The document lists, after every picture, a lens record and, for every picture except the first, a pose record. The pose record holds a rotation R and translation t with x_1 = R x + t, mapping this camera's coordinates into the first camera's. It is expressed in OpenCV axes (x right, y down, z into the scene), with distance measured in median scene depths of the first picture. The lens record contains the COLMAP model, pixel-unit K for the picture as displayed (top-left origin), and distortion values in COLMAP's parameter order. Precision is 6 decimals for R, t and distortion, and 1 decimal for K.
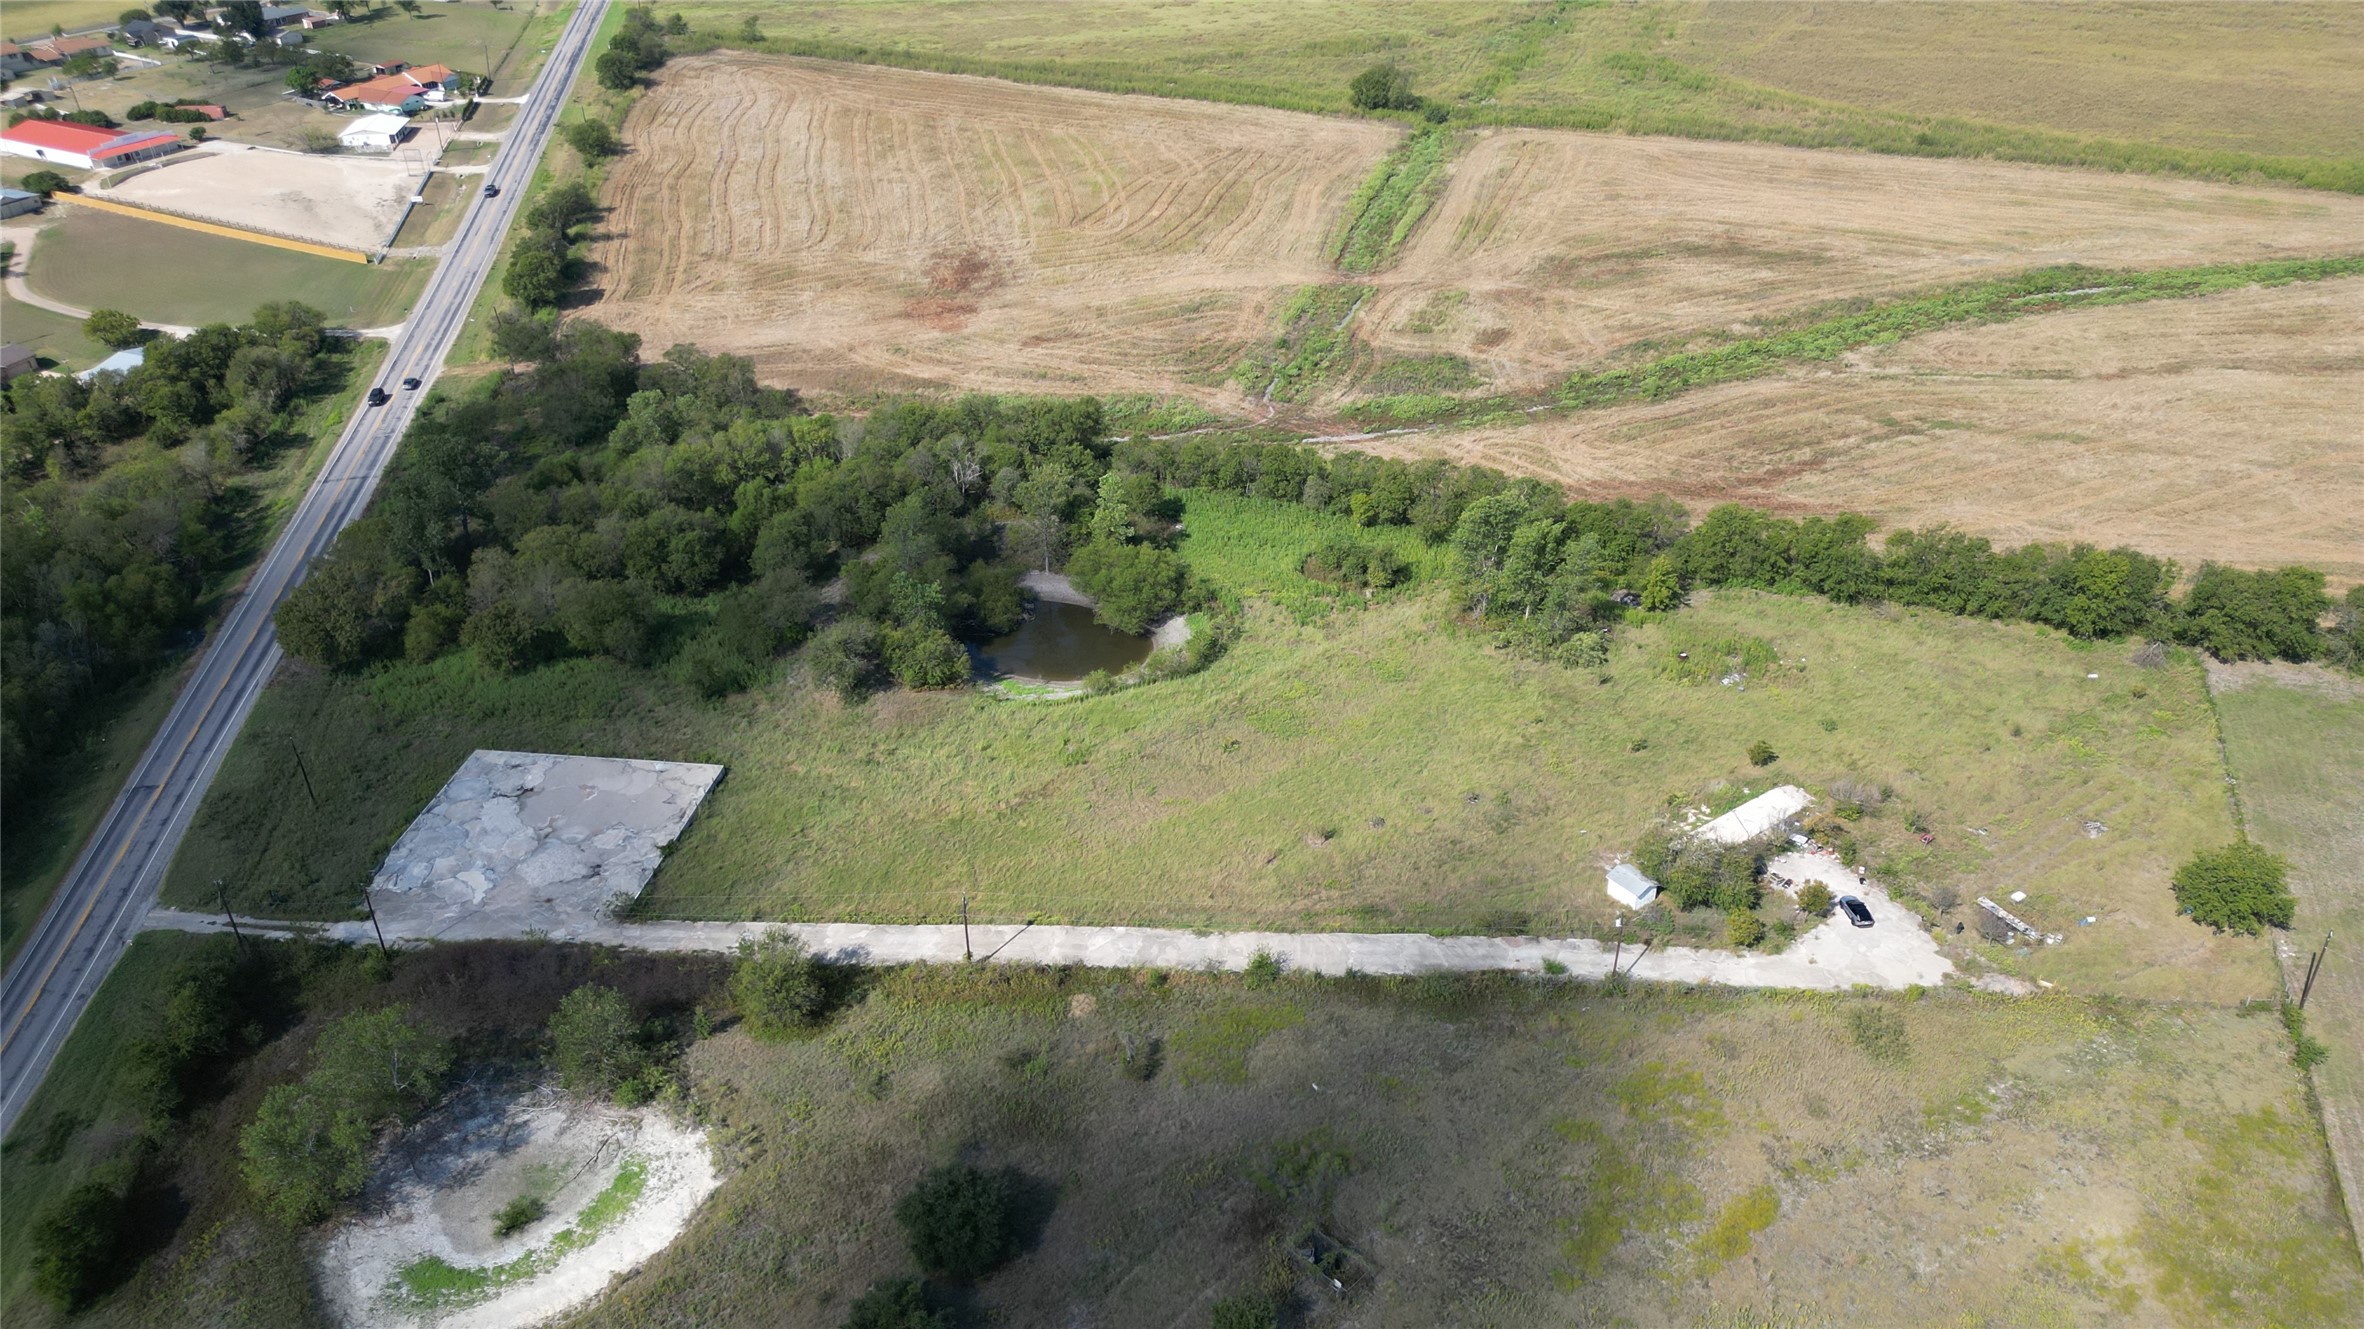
lens RADIAL K [[1645.1, 0, 1179.5], [0, 1645.1, 680.0], [0, 0, 1]] dist [0.066379, -0.060502]
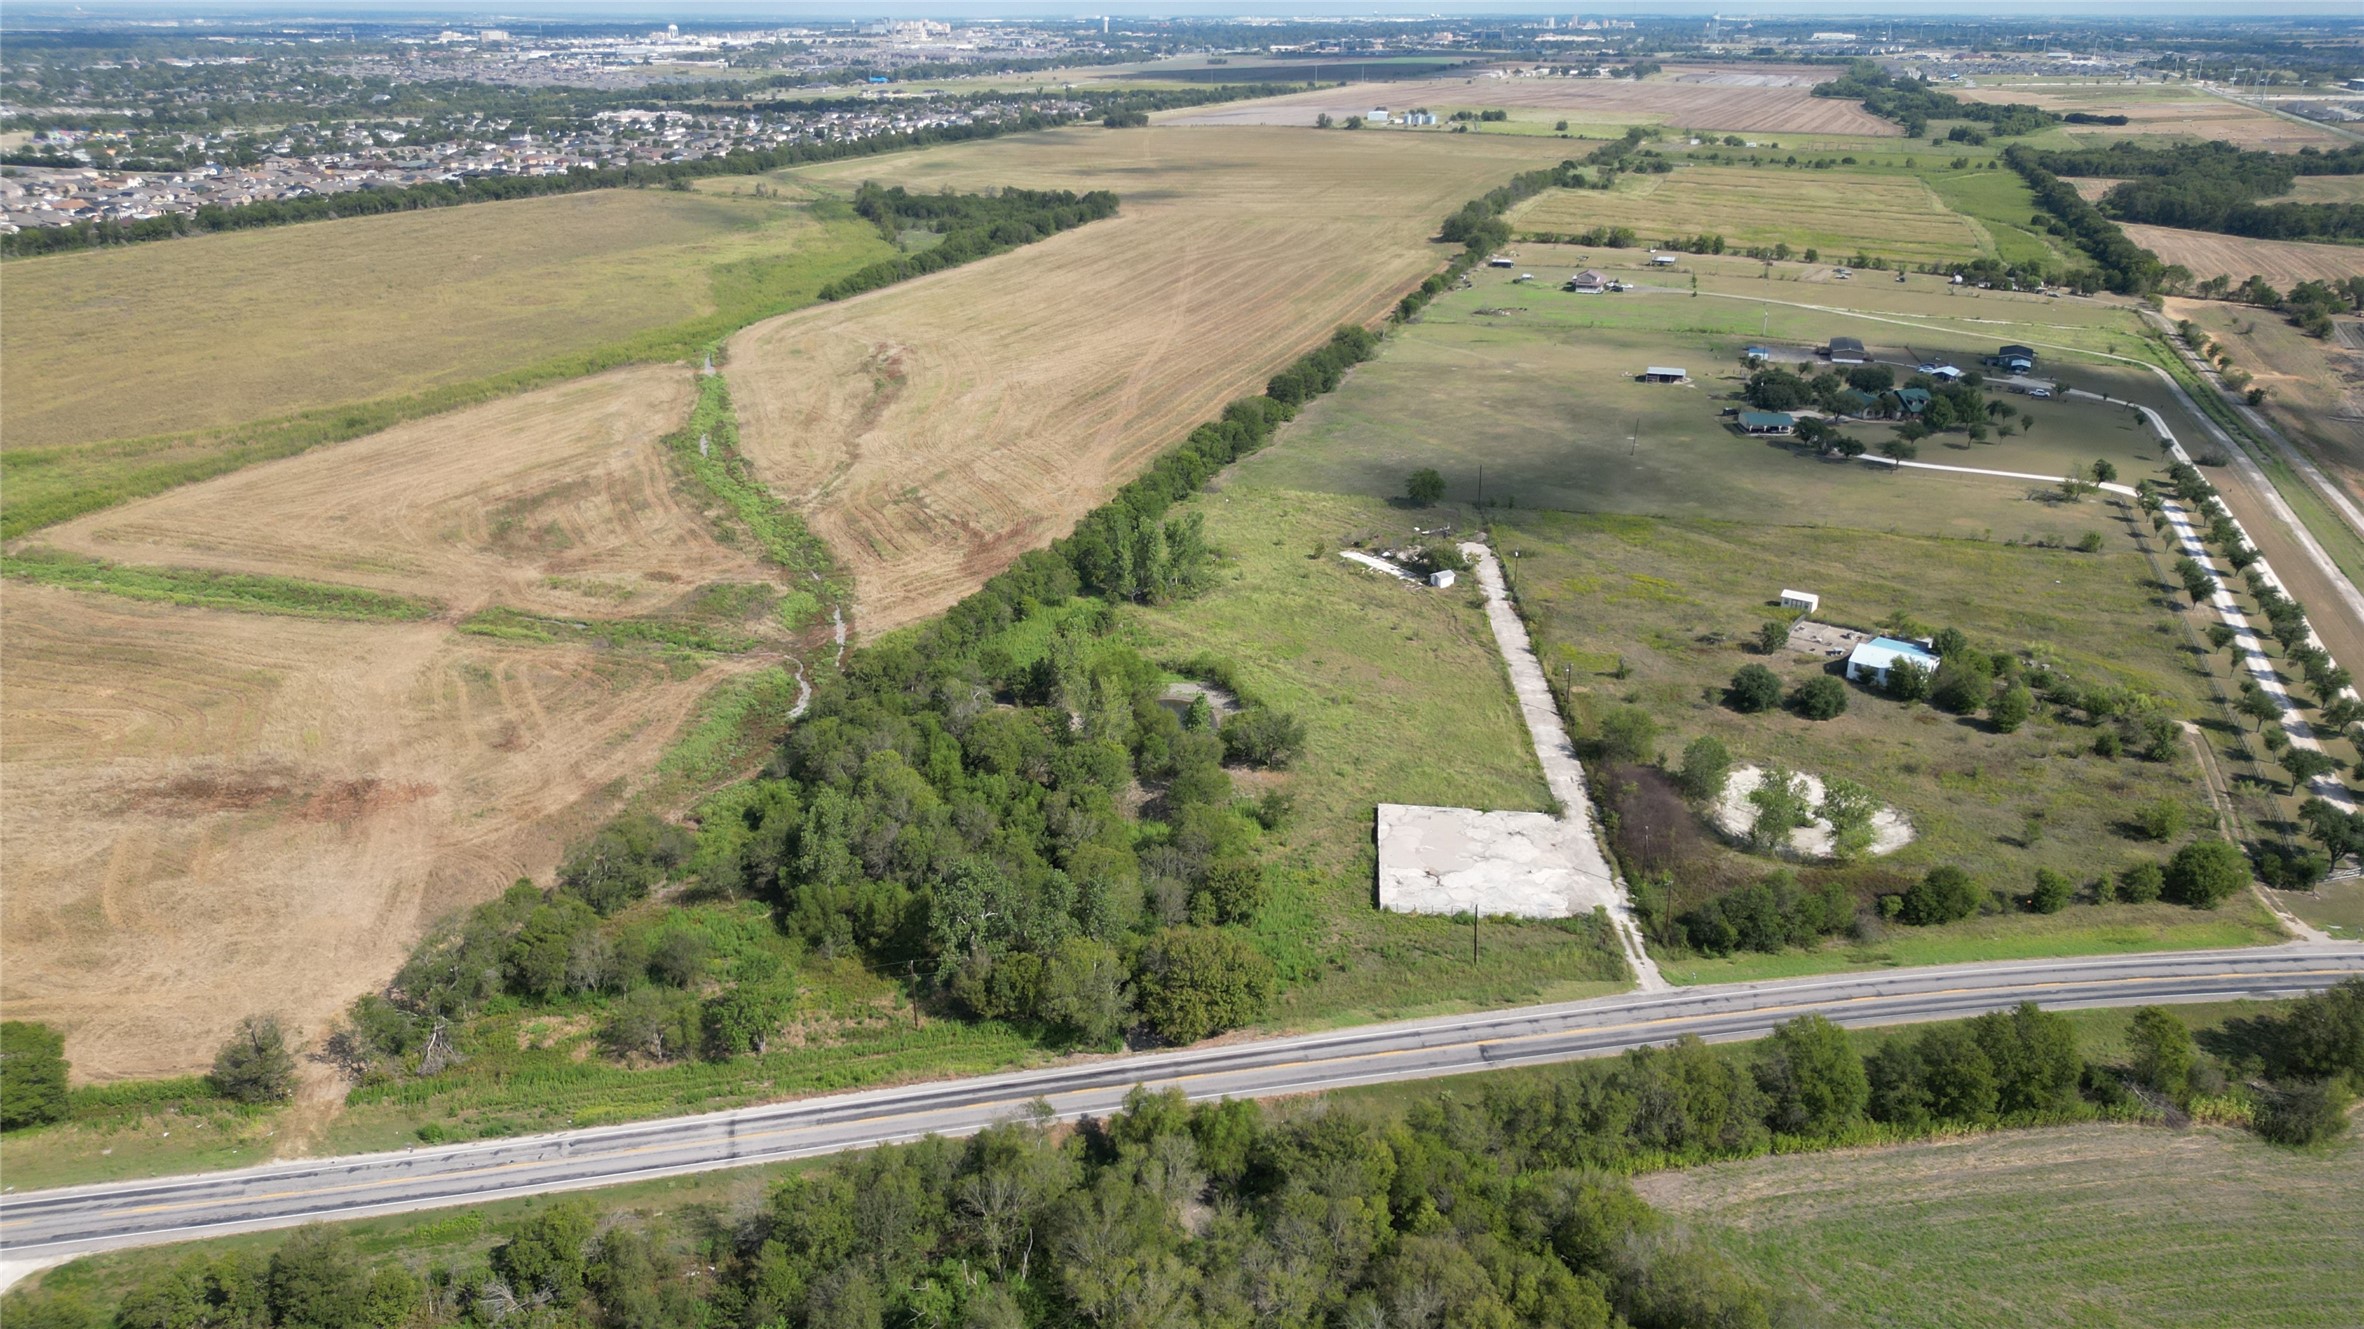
lens RADIAL K [[1645.1, 0, 1179.5], [0, 1645.1, 680.0], [0, 0, 1]] dist [0.066379, -0.060502]
pose [[-0.019764, -0.366411, 0.930243, -0.984334], [0.533093, 0.783269, 0.319846, -0.357099], [-0.845825, 0.502228, 0.179851, 0.581026]]
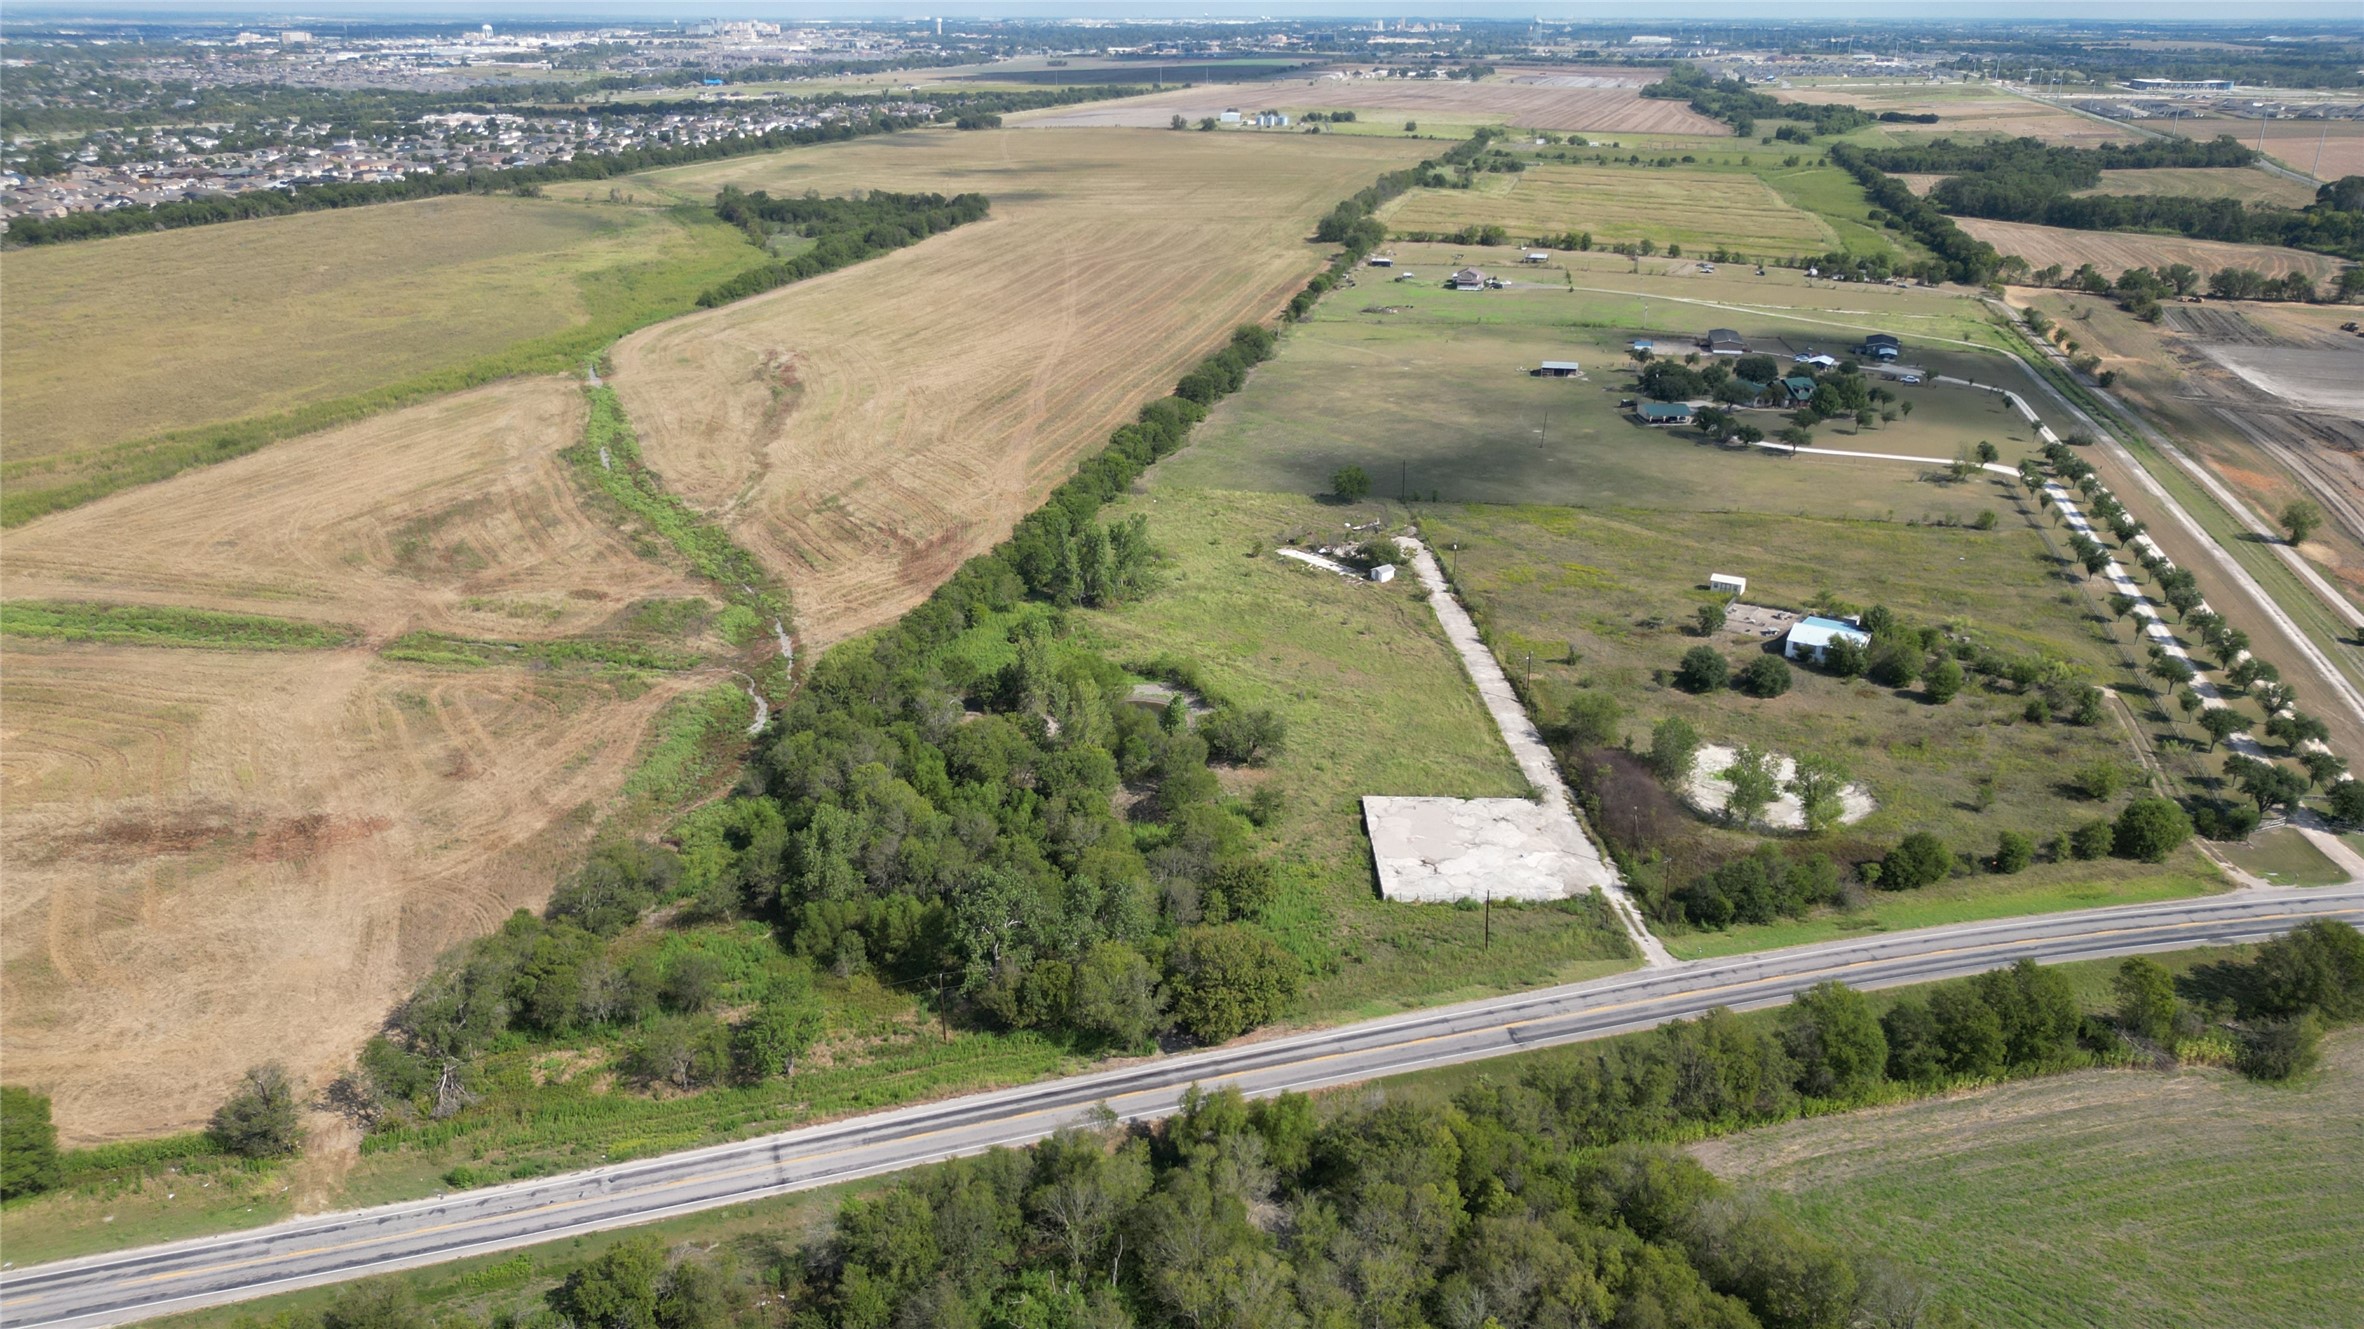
lens RADIAL K [[1645.1, 0, 1179.5], [0, 1645.1, 680.0], [0, 0, 1]] dist [0.066379, -0.060502]
pose [[-0.115461, -0.363146, 0.924550, -0.980884], [0.529979, 0.764700, 0.366546, -0.394283], [-0.840113, 0.532315, 0.104167, 0.639888]]
